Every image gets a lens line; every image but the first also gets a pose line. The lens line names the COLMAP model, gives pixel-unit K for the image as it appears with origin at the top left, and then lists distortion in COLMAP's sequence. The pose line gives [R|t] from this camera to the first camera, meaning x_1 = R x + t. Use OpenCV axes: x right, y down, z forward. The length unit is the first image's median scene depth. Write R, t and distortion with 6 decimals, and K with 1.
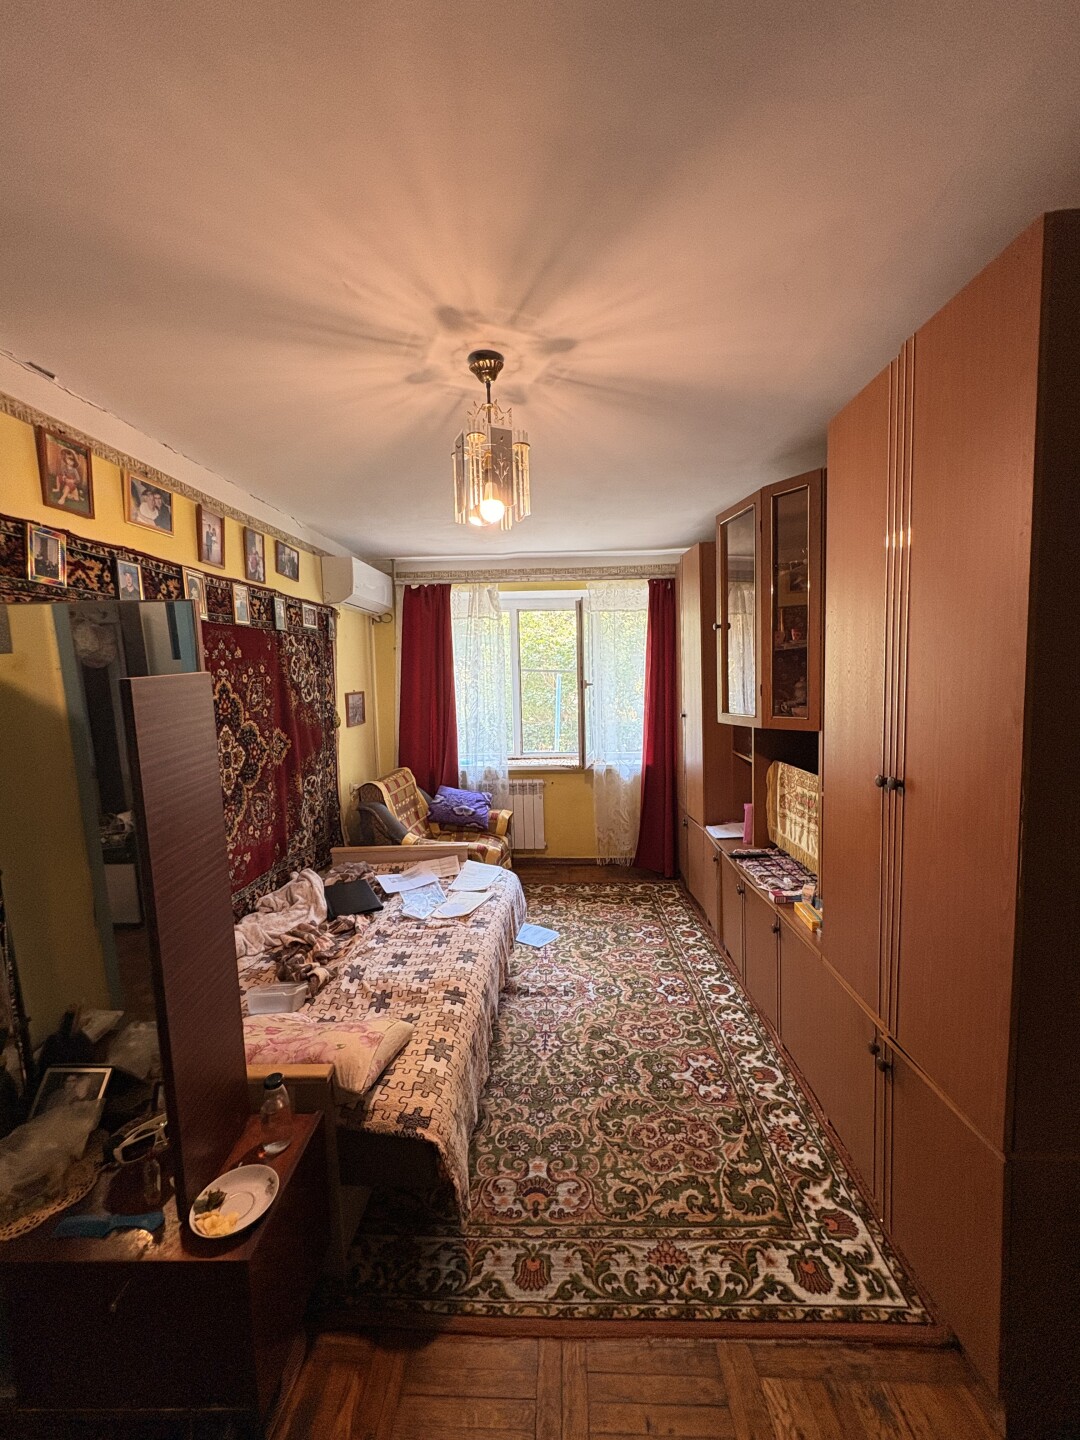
lens RADIAL K [[565.8, 0, 540.0], [0, 565.8, 720.0], [0, 0, 1]] dist [-0.000455, 0.000039]
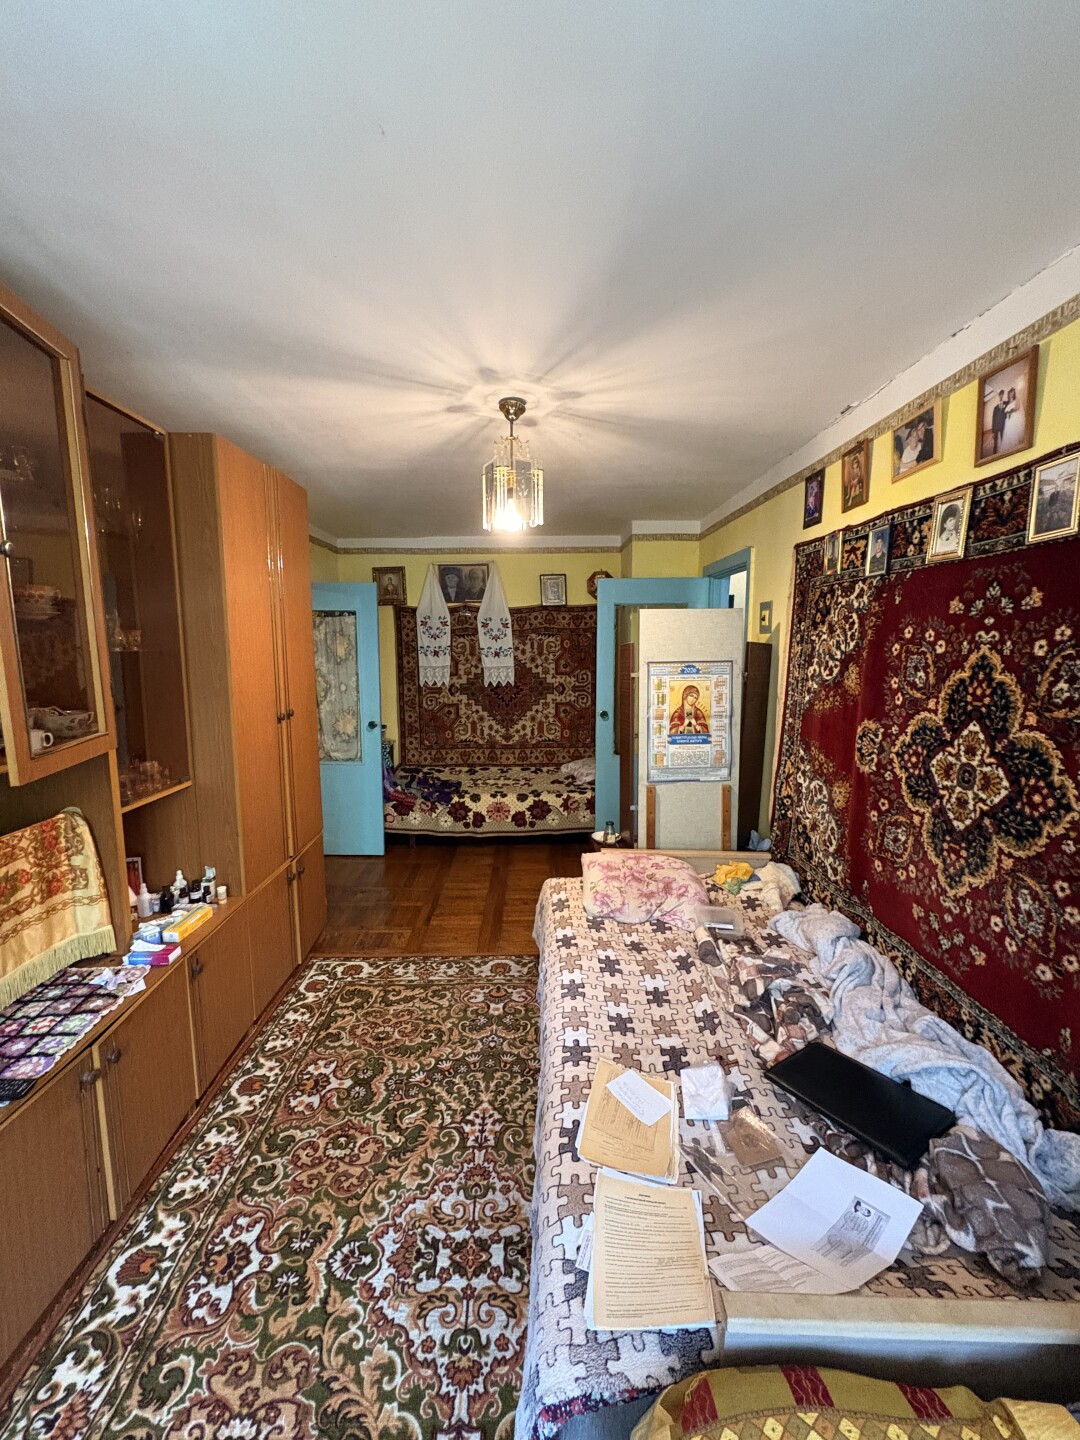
lens RADIAL K [[565.8, 0, 540.0], [0, 565.8, 720.0], [0, 0, 1]] dist [-0.000455, 0.000039]
pose [[-0.998445, 0.031794, -0.045800, -0.050075], [0.020922, 0.975097, 0.220789, -0.139804], [0.051679, 0.219488, -0.974246, 1.575211]]
